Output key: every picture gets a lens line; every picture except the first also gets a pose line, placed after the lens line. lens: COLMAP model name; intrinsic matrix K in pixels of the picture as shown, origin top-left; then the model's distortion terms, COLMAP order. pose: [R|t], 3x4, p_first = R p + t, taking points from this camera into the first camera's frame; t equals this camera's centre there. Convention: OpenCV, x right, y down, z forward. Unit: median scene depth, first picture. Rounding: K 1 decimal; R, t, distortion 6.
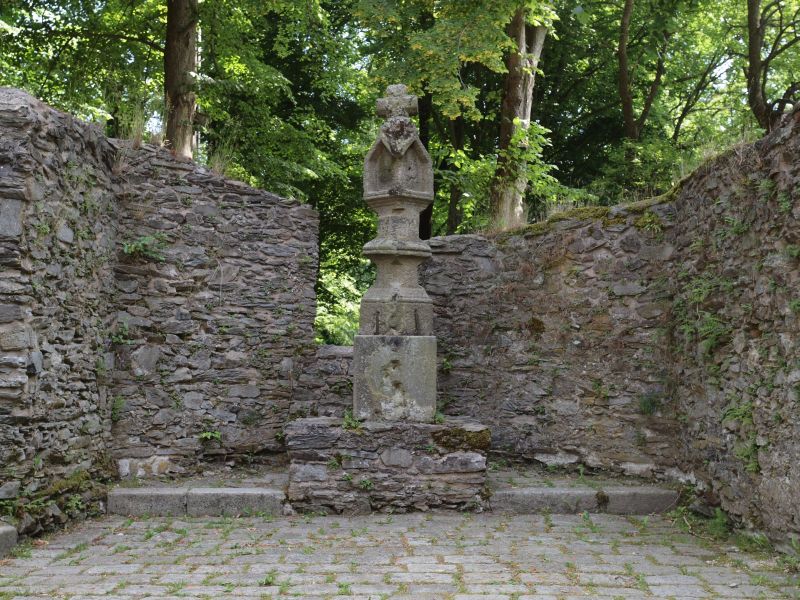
lens RADIAL K [[1187.4, 0, 400.0], [0, 1187.4, 300.0], [0, 0, 1]] dist [0.050388, 0.082202]
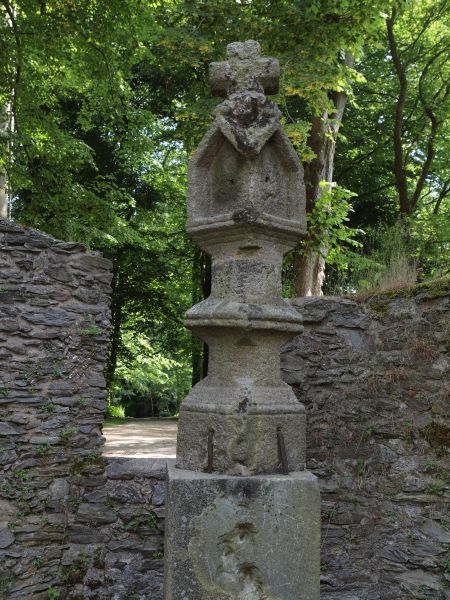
lens RADIAL K [[890.6, 0, 225.0], [0, 890.6, 300.0], [0, 0, 1]] dist [0.050388, 0.082202]
pose [[0.998771, 0.010622, 0.048408, -0.028309], [-0.007853, 0.998341, -0.057046, -0.023151], [-0.048933, 0.056595, 0.997197, 0.492561]]
